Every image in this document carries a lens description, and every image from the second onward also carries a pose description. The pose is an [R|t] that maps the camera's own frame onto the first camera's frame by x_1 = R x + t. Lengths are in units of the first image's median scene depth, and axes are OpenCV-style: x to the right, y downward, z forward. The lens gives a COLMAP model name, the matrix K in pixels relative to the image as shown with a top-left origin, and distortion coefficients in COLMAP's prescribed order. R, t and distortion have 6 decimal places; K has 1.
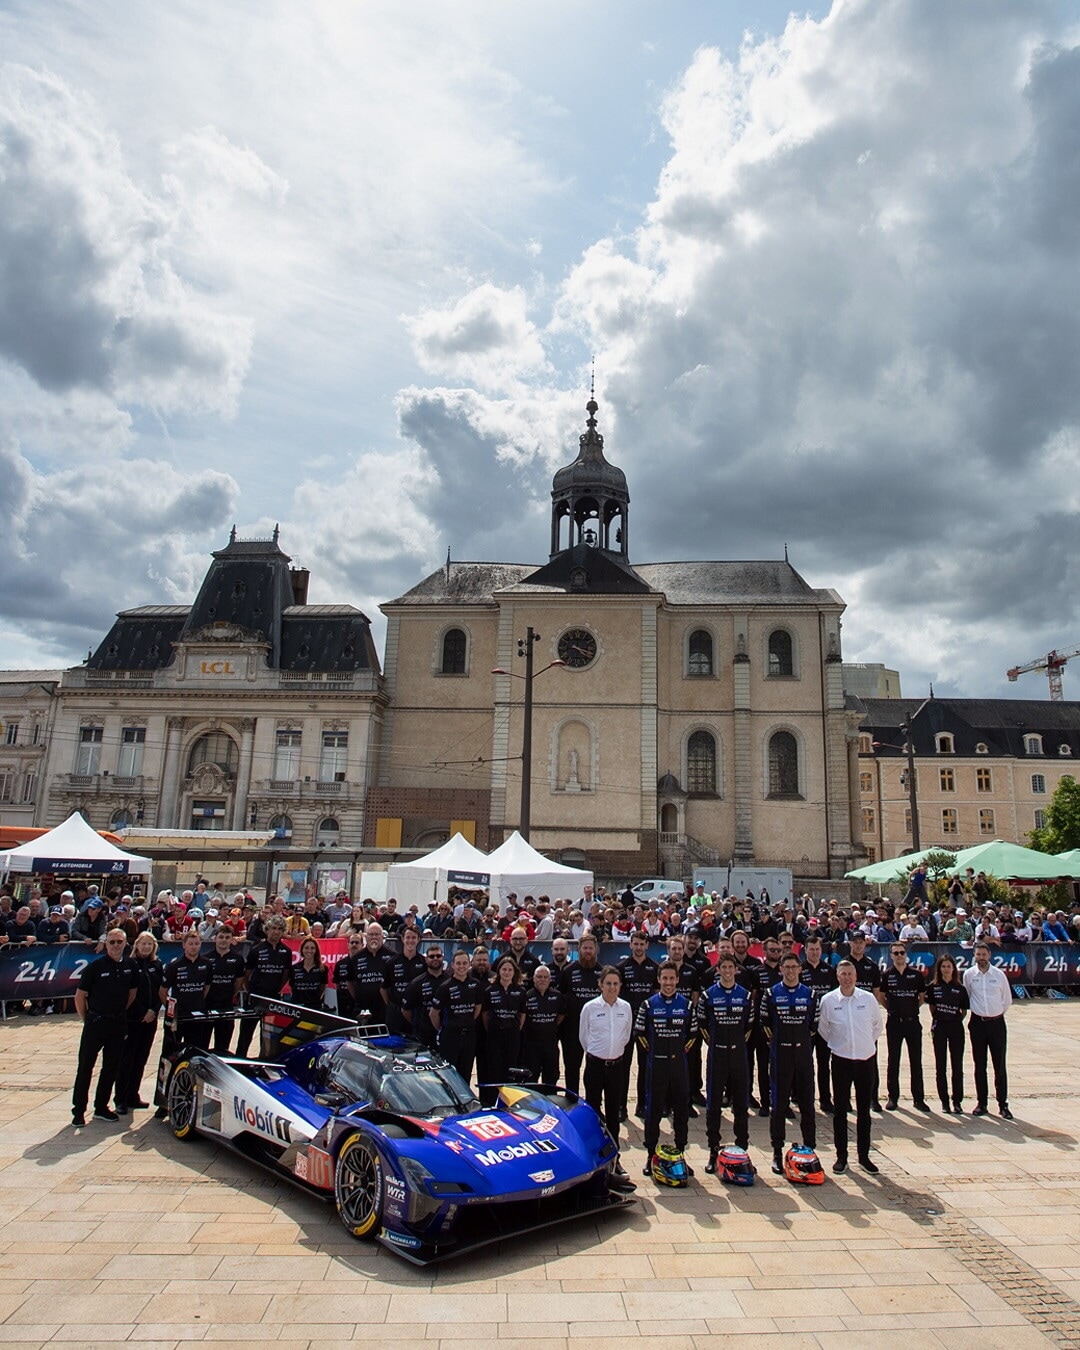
lens RADIAL K [[1007.4, 0, 598.6], [0, 1007.4, 537.2], [0, 0, 1]] dist [-0.085821, 0.039831]
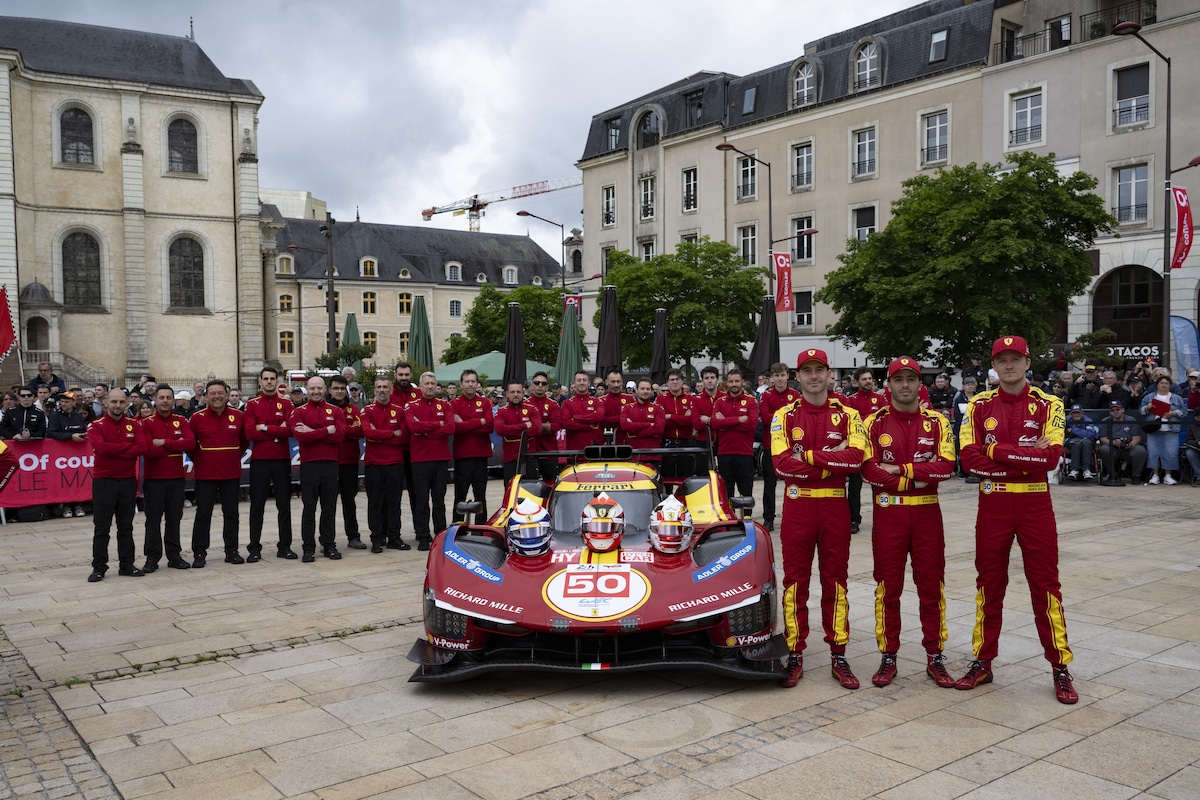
lens RADIAL K [[977.0, 0, 600.0], [0, 977.0, 400.0], [0, 0, 1]] dist [0.026514, -0.013524]
pose [[0.848172, -0.046652, 0.527662, 0.031537], [-0.122793, 0.951666, 0.281519, 0.043008], [-0.515292, -0.303570, 0.801449, 0.081810]]
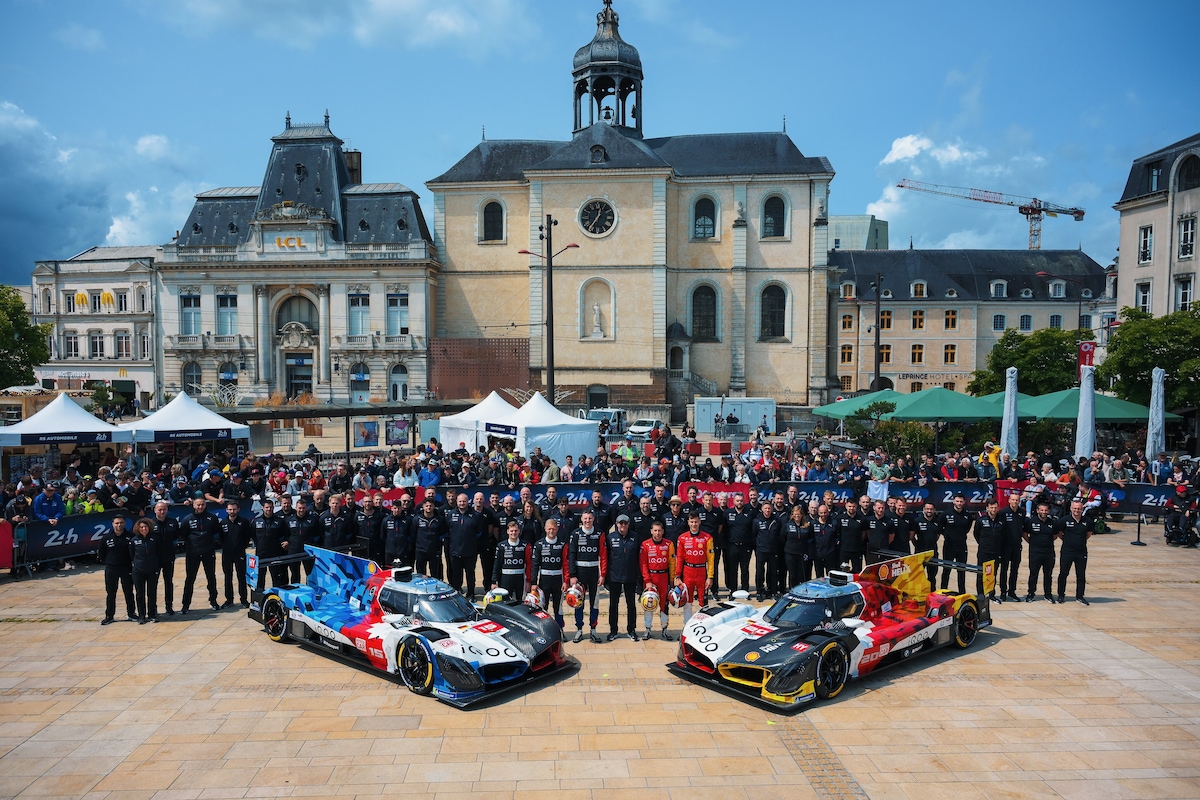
lens RADIAL K [[863.3, 0, 600.0], [0, 863.3, 400.0], [0, 0, 1]] dist [0.016319, -0.001816]
pose [[0.999259, -0.015793, -0.035109, 0.013171], [0.026510, 0.943582, 0.330076, -0.020347], [0.027915, -0.330762, 0.943301, -0.011439]]
